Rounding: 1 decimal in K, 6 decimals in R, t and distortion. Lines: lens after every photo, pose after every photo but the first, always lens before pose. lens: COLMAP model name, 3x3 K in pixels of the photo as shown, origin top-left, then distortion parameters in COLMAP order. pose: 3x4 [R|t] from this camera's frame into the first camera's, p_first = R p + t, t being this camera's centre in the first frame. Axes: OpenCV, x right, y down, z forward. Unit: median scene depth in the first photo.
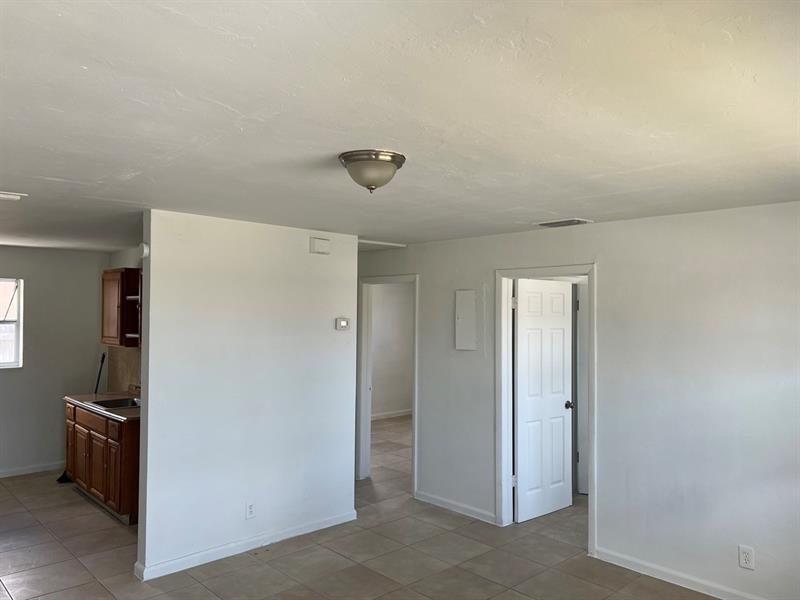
lens RADIAL K [[600.9, 0, 401.2], [0, 600.9, 306.0], [0, 0, 1]] dist [0.061750, -0.072963]
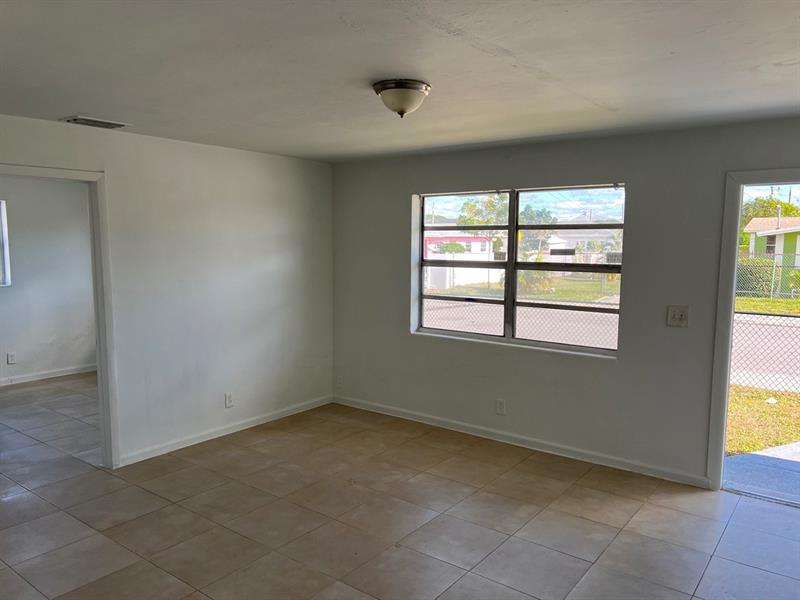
lens RADIAL K [[600.9, 0, 401.2], [0, 600.9, 306.0], [0, 0, 1]] dist [0.061750, -0.072963]
pose [[-0.159407, -0.123330, 0.979479, -0.611820], [-0.015208, 0.992355, 0.122477, 0.012276], [-0.987096, 0.004628, -0.160064, 0.592002]]
